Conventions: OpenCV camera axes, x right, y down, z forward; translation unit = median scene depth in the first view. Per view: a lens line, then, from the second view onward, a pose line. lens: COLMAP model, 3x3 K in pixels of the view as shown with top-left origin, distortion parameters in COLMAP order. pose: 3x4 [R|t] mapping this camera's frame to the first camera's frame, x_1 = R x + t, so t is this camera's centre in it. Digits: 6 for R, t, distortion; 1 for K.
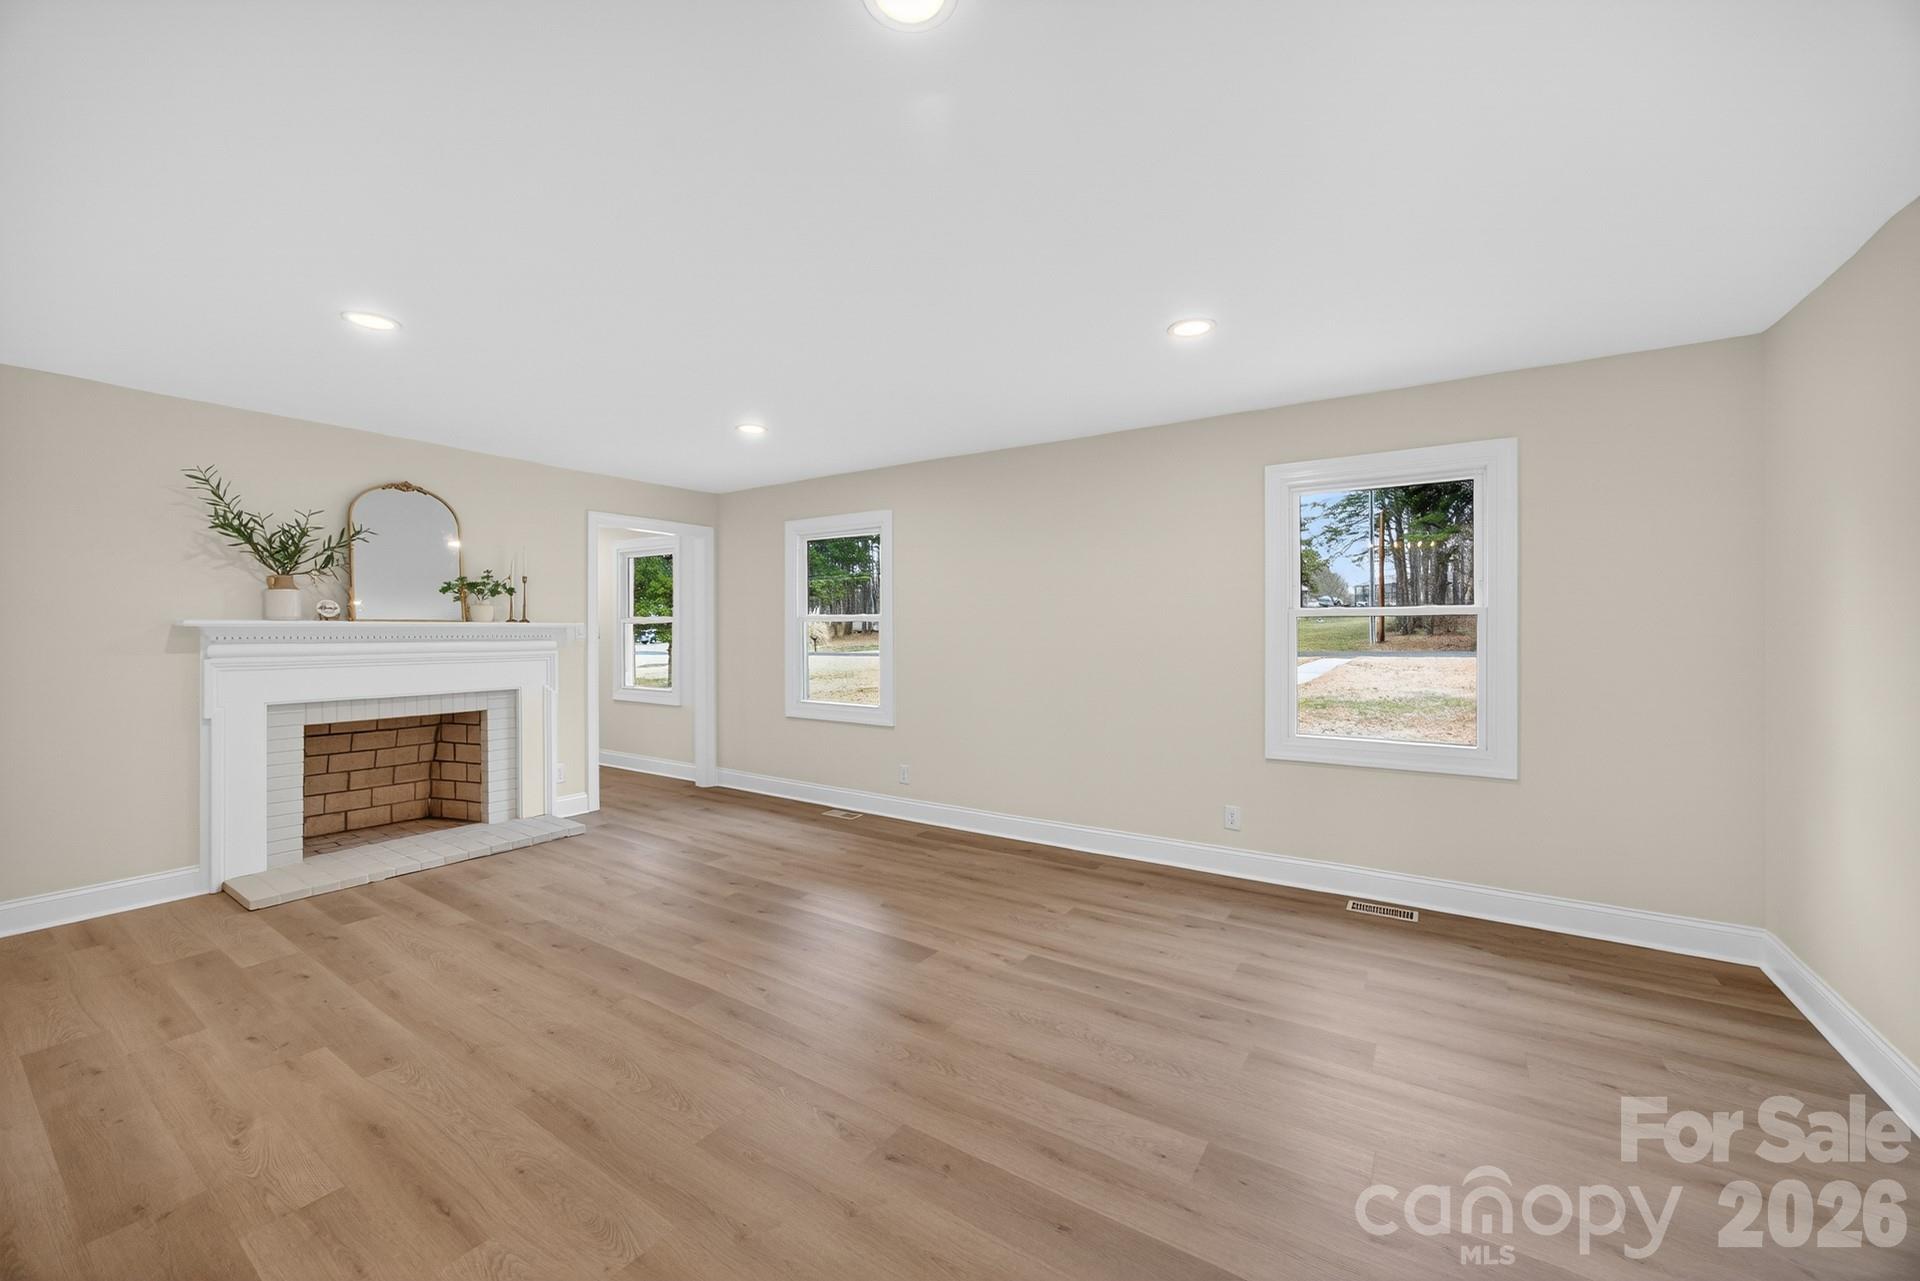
lens RADIAL K [[747.8, 0, 955.4], [0, 747.8, 626.3], [0, 0, 1]] dist [-0.002436, -0.000323]
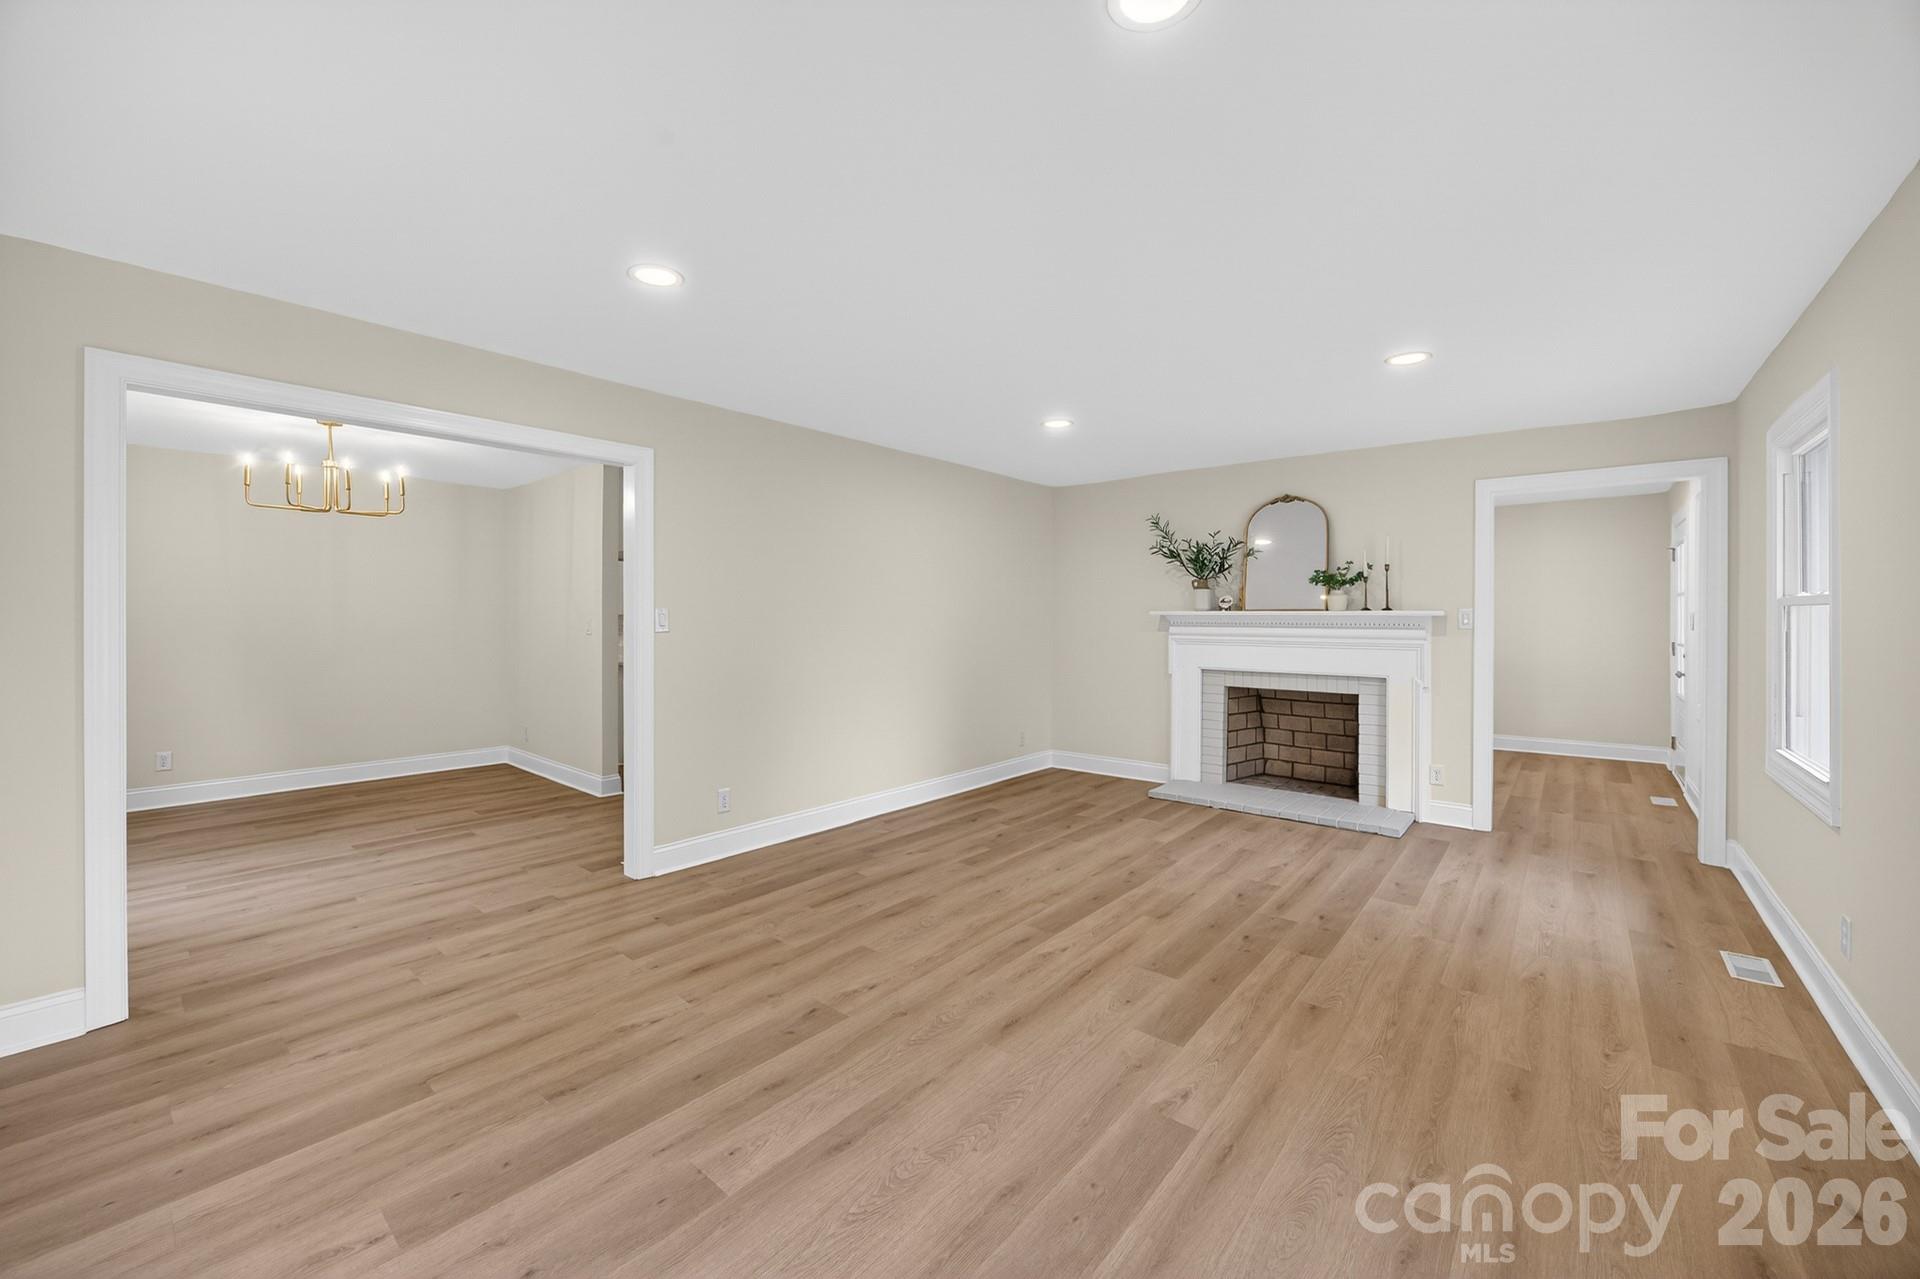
lens RADIAL K [[747.8, 0, 955.4], [0, 747.8, 625.3], [0, 0, 1]] dist [-0.002436, -0.000323]
pose [[-0.102629, 0.012304, -0.994644, 0.597358], [0.003003, 0.999923, 0.012059, 0.000677], [0.994715, -0.001750, -0.102658, 0.685541]]
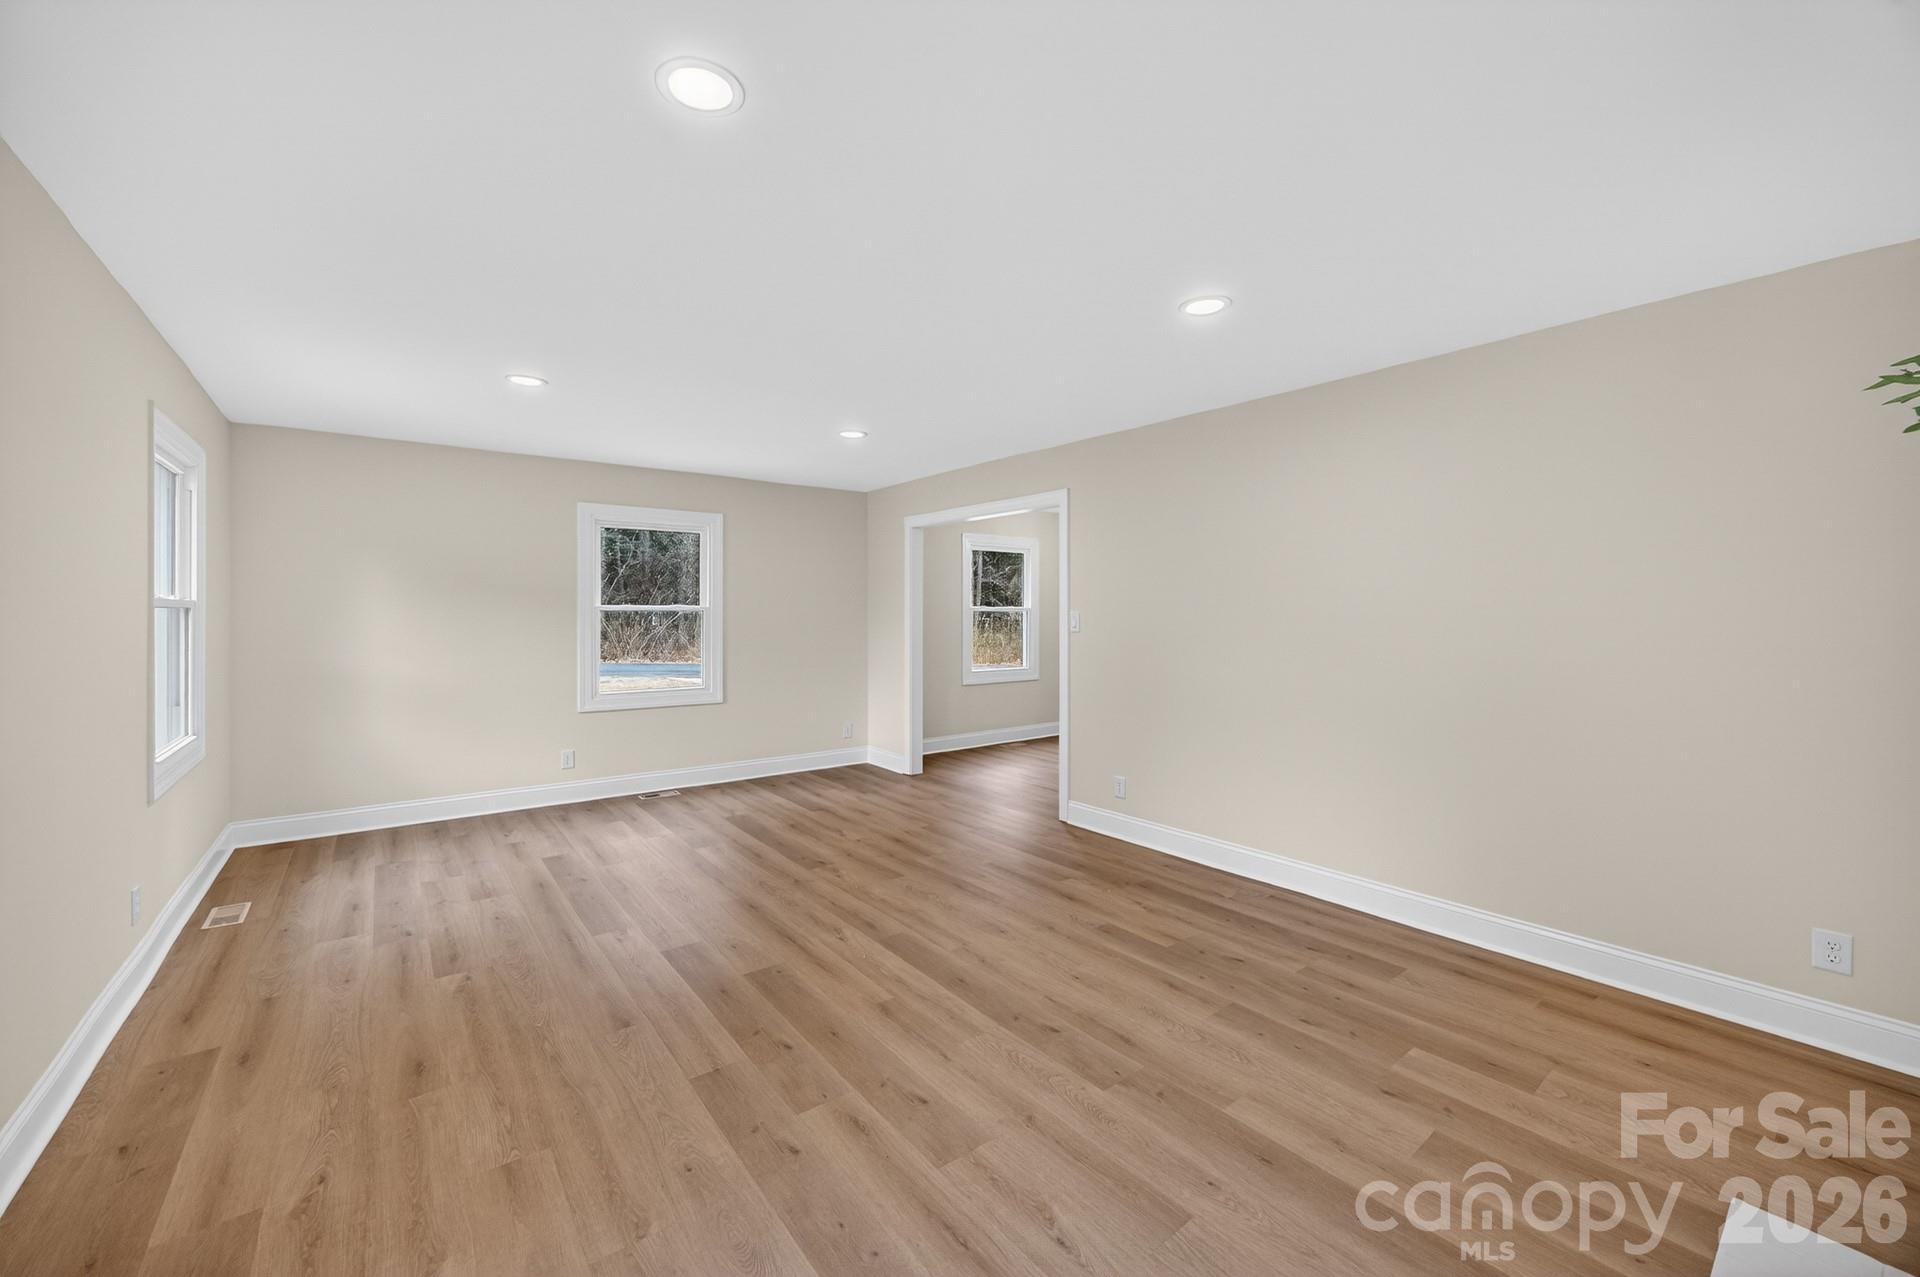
lens RADIAL K [[738.6, 0, 957.3], [0, 738.6, 639.1], [0, 0, 1]] dist [-0.032378, 0.011958]
pose [[-0.951342, -0.007395, 0.308047, -0.552682], [-0.000384, 0.999740, 0.022814, 0.001463], [-0.308135, 0.021586, -0.951098, 1.436692]]
